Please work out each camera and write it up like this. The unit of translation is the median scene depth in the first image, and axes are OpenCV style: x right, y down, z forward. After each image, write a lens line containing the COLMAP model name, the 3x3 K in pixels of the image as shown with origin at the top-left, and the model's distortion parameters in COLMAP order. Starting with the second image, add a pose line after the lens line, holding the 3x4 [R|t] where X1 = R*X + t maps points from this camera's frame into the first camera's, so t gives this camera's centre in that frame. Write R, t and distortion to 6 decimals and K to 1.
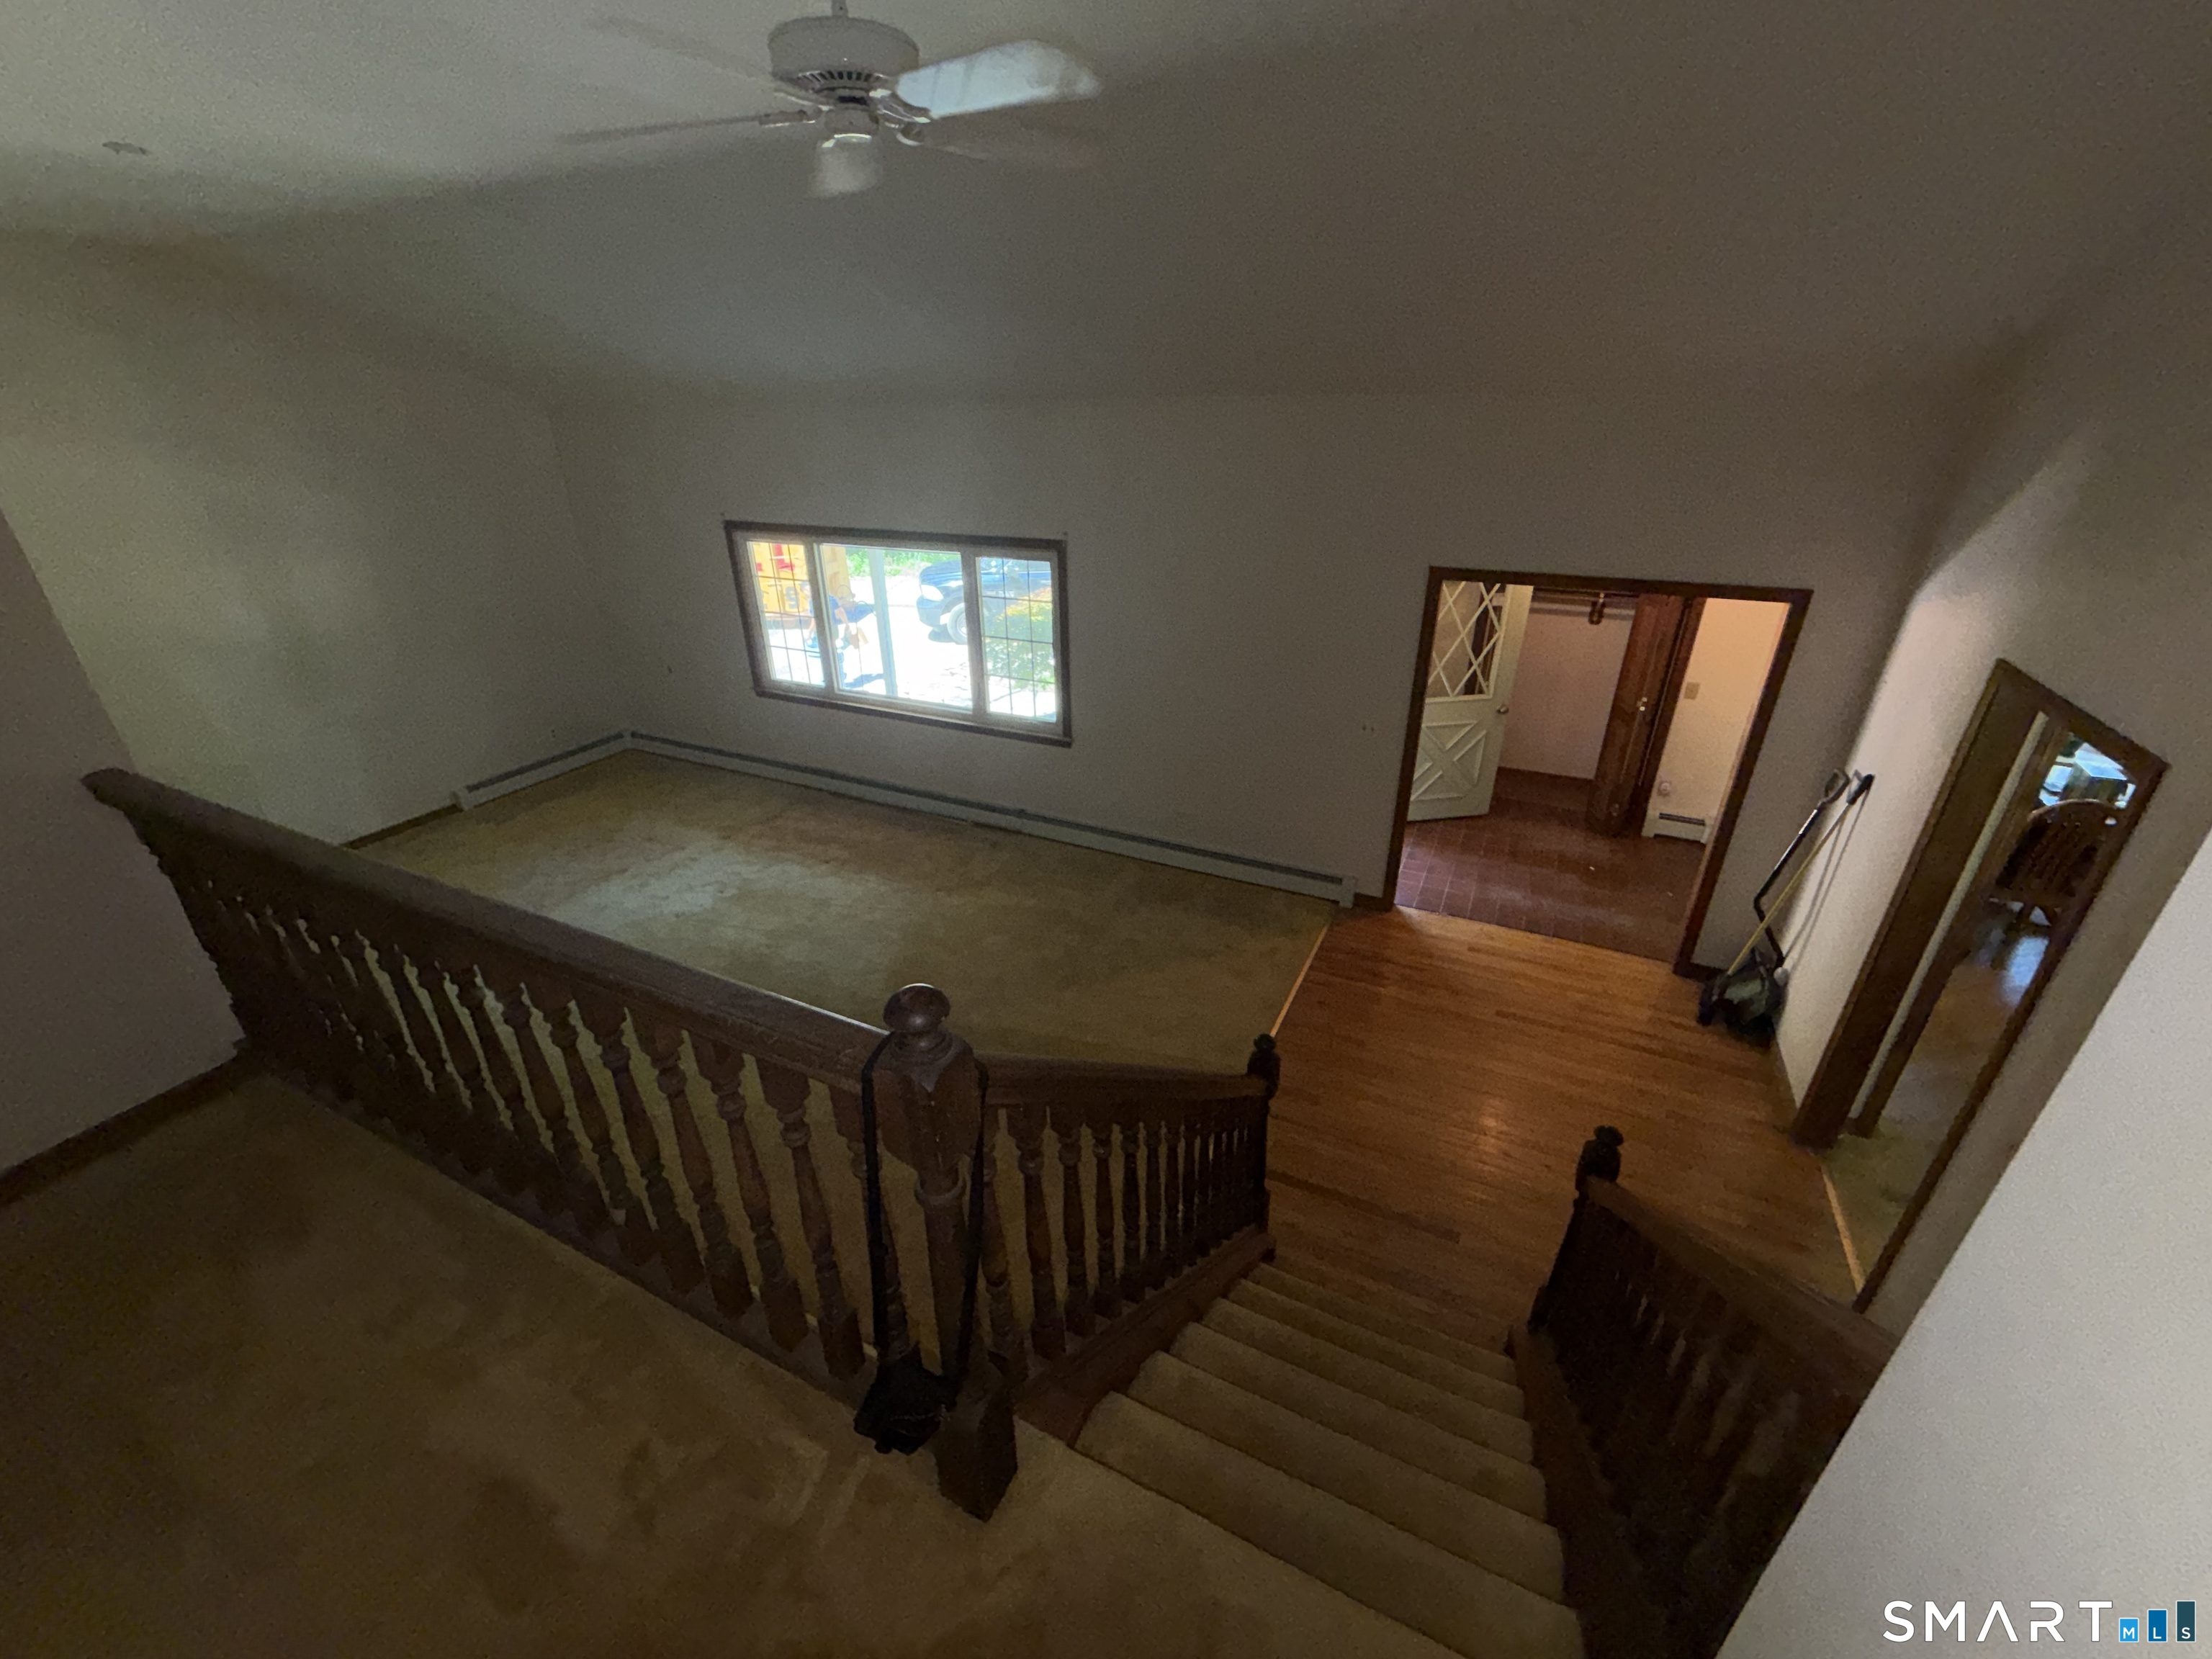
lens RADIAL K [[886.6, 0, 1098.1], [0, 886.6, 837.2], [0, 0, 1]] dist [-0.003741, -0.000020]
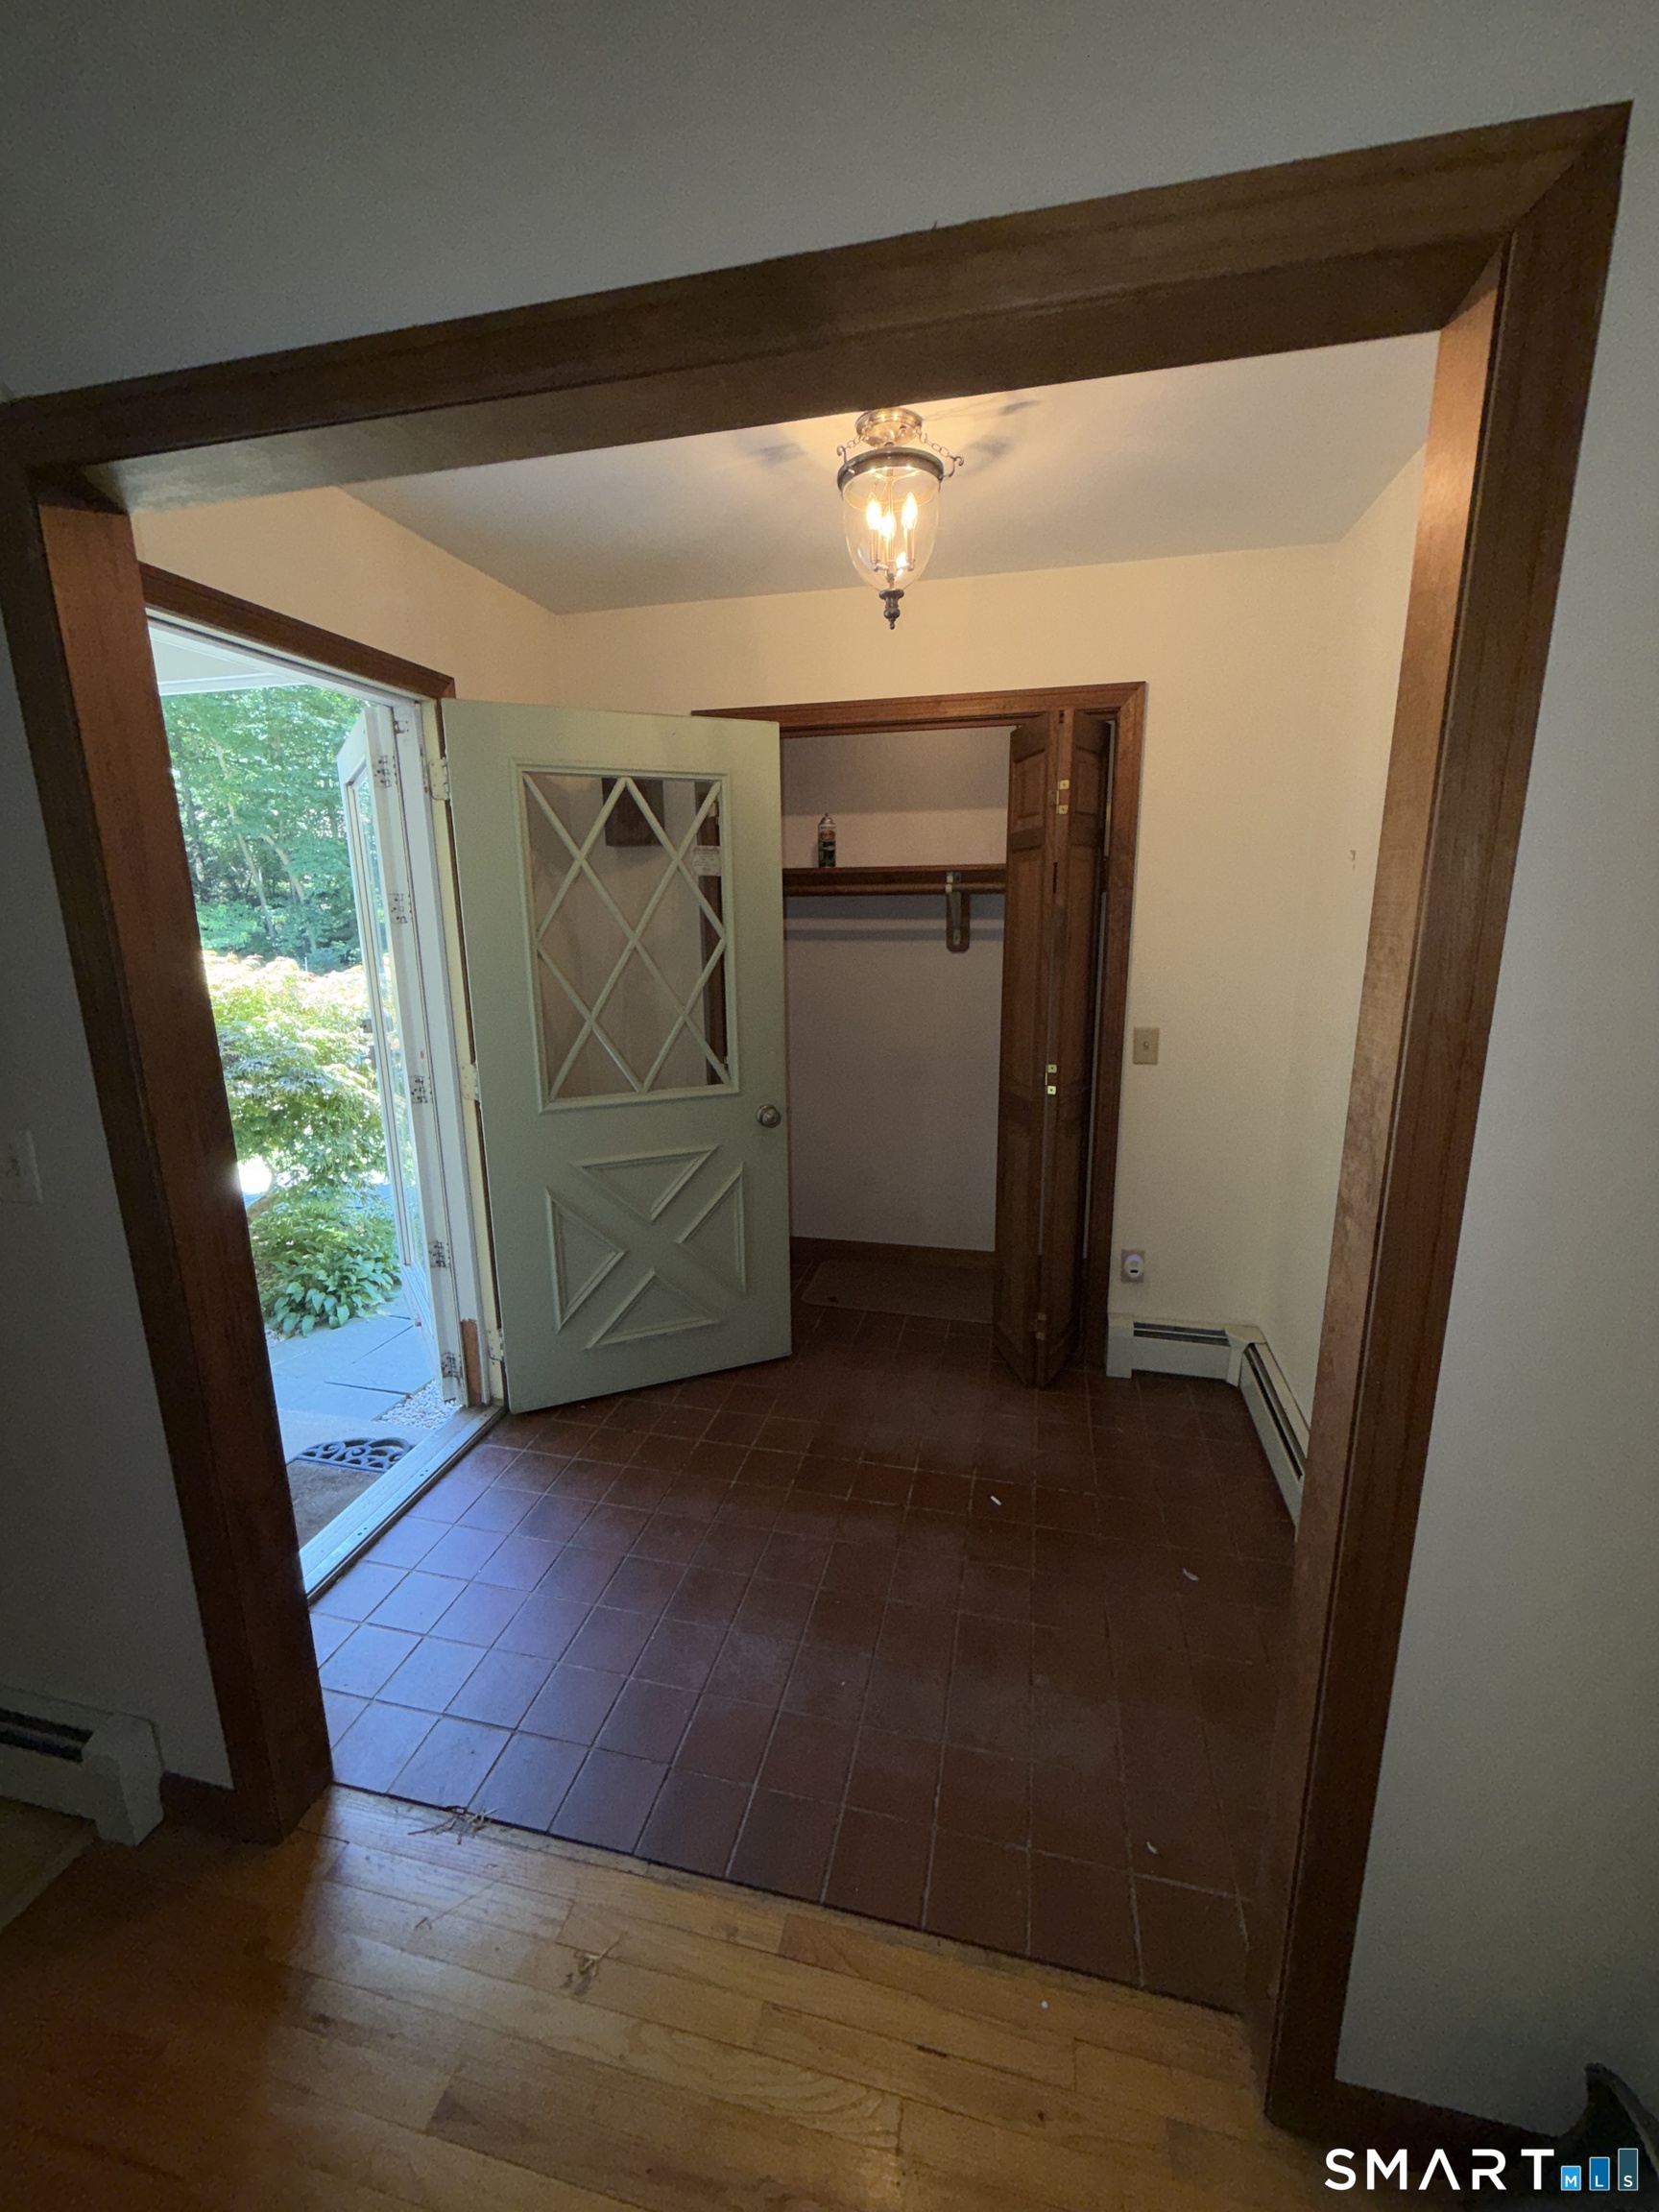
lens RADIAL K [[886.6, 0, 832.1], [0, 886.6, 1100.6], [0, 0, 1]] dist [-0.003741, -0.000020]
pose [[0.973140, -0.047118, 0.225341, 0.389126], [0.100088, 0.968075, -0.229810, -0.047796], [-0.207319, 0.246191, 0.946789, 0.577853]]
